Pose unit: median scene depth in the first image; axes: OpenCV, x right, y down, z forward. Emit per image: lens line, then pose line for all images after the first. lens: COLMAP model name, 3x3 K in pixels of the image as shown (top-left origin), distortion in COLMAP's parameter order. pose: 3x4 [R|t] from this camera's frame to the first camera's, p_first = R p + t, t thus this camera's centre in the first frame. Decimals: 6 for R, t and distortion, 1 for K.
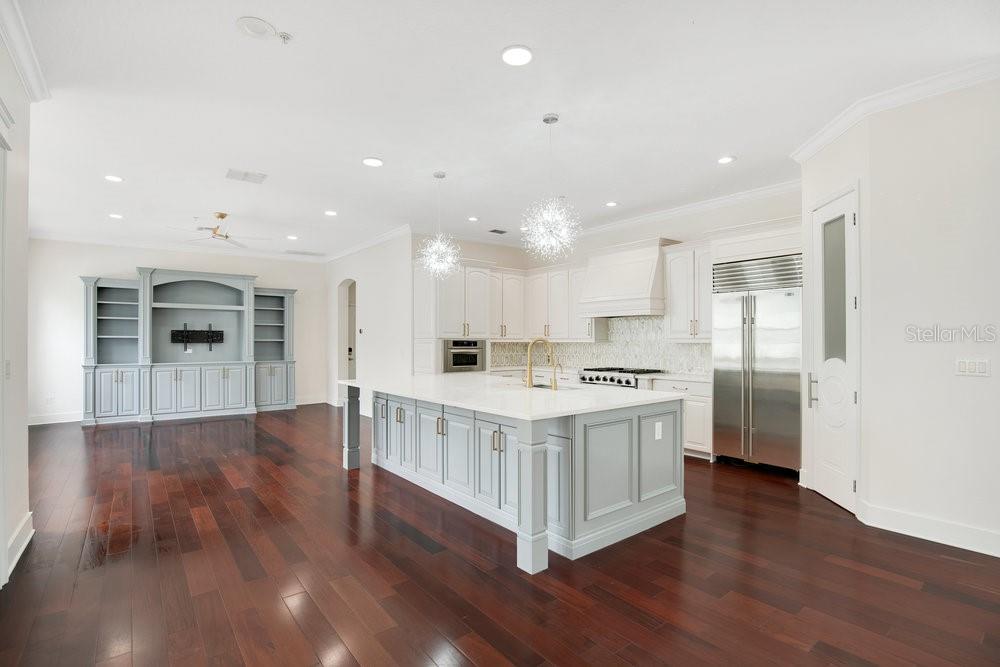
lens RADIAL K [[479.5, 0, 500.2], [0, 479.5, 341.0], [0, 0, 1]] dist [-0.020466, -0.000061]
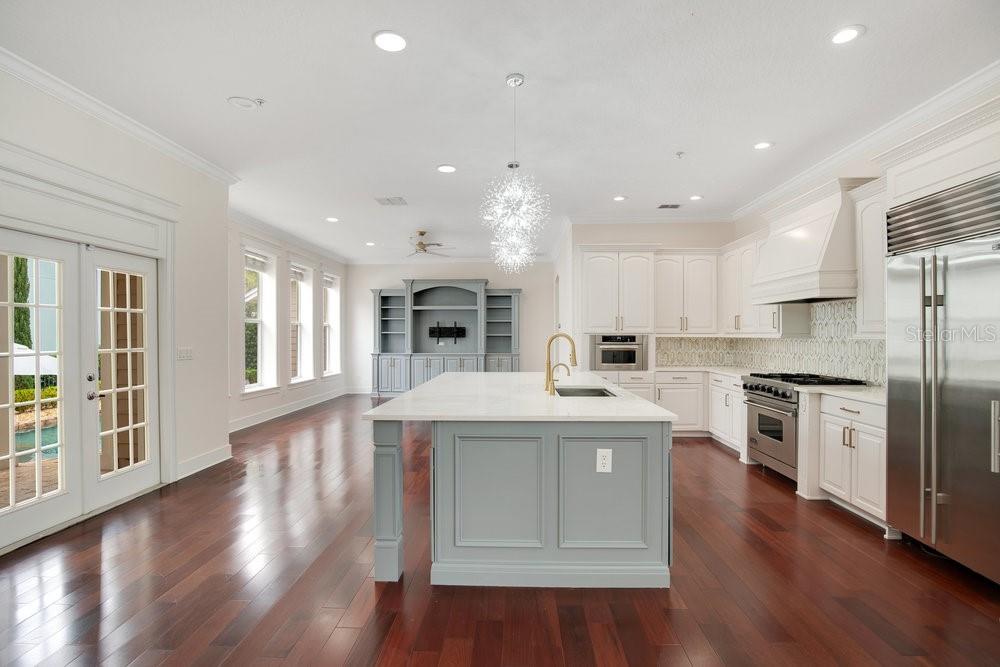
lens RADIAL K [[486.4, 0, 505.9], [0, 486.4, 336.7], [0, 0, 1]] dist [-0.006044, -0.000428]
pose [[0.763721, 0.001460, -0.645544, 0.323316], [0.001342, 0.999992, 0.003850, -0.002313], [0.645545, -0.003806, 0.763713, 0.154523]]
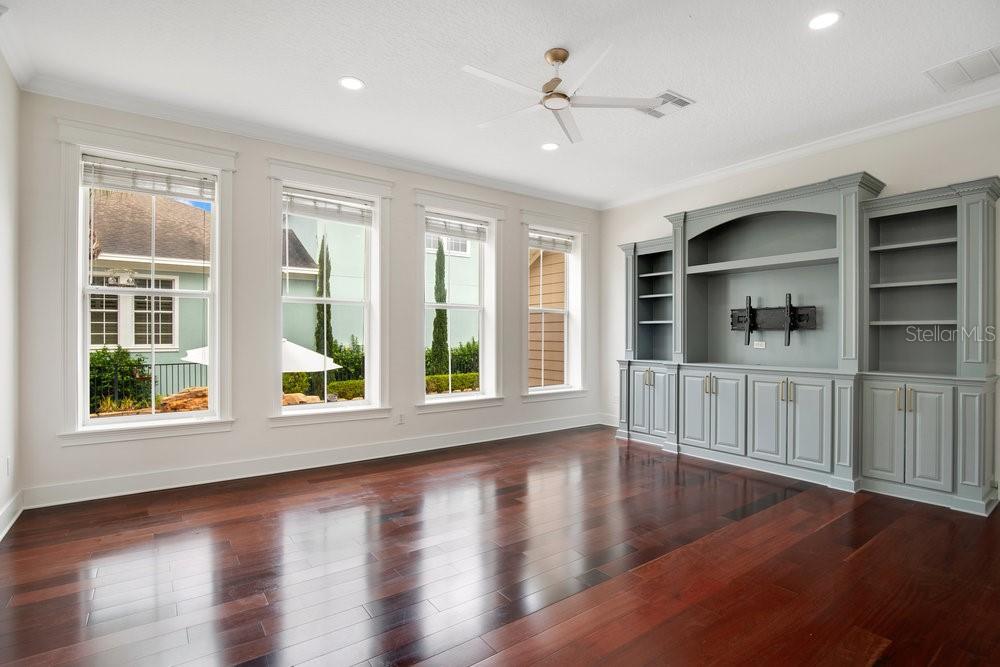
lens RADIAL K [[486.4, 0, 505.9], [0, 486.4, 336.7], [0, 0, 1]] dist [-0.006044, -0.000428]
pose [[-0.031822, -0.002814, -0.999490, -0.077722], [-0.003976, 0.999988, -0.002688, 0.015526], [0.999486, 0.003888, -0.031833, 0.795935]]
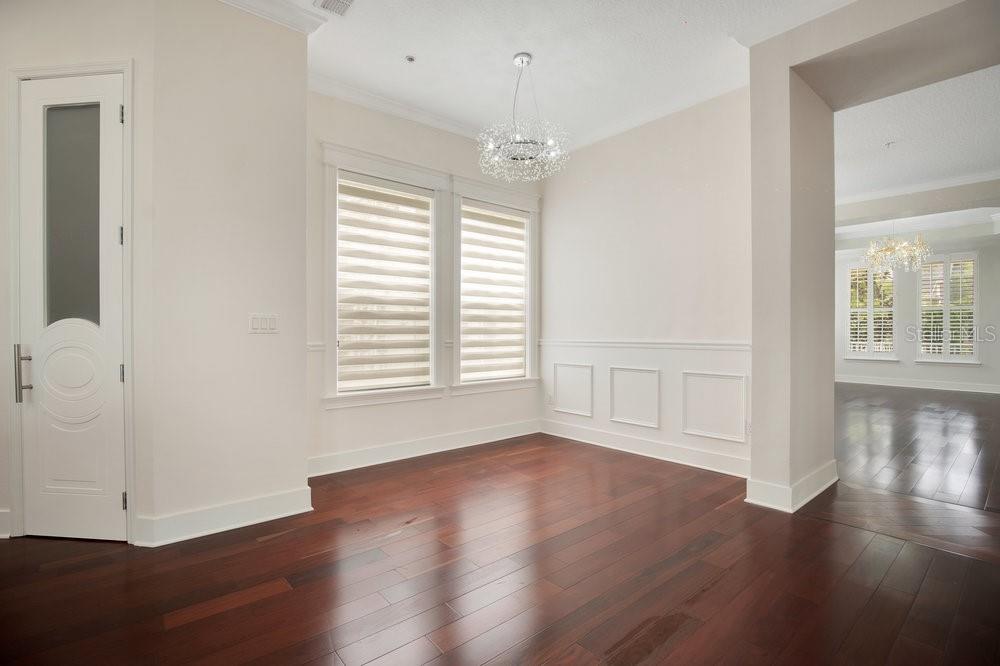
lens RADIAL K [[471.4, 0, 500.0], [0, 471.4, 333.0], [0, 0, 1]] dist [-0.004717, -0.000402]
pose [[-0.020879, -0.007787, 0.999752, 0.023365], [-0.002090, 0.999968, 0.007745, 0.025529], [-0.999780, -0.001927, -0.020895, 0.220261]]
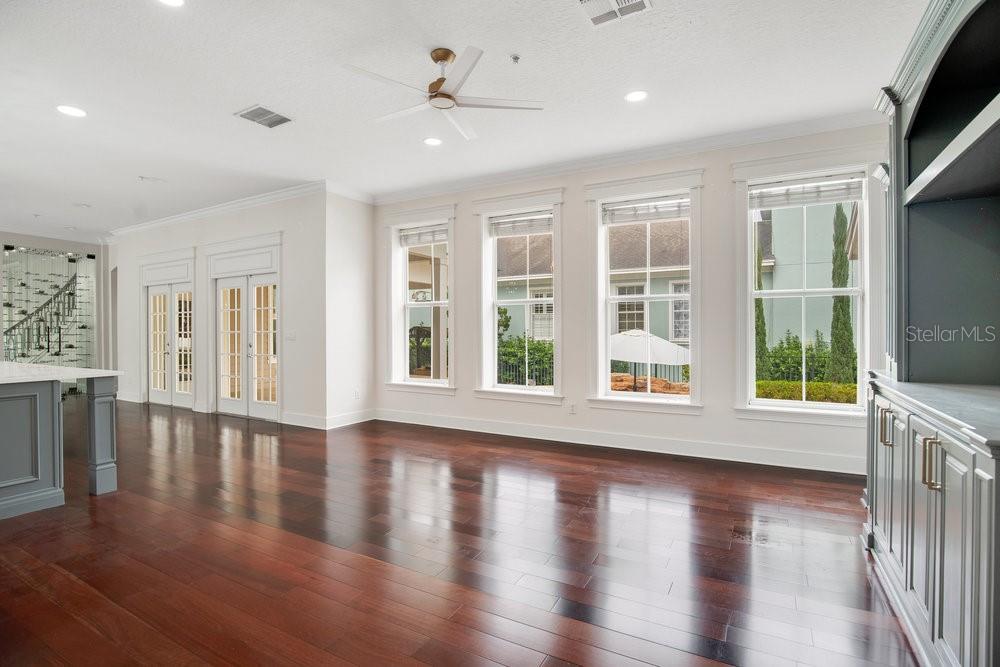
lens RADIAL K [[469.8, 0, 532.1], [0, 469.8, 329.8], [0, 0, 1]] dist [-0.030661, -0.000031]
pose [[-0.910344, 0.000210, -0.413853, -0.403528], [0.001290, 0.999996, -0.002330, 0.013164], [0.413851, -0.002655, -0.910341, 1.236075]]
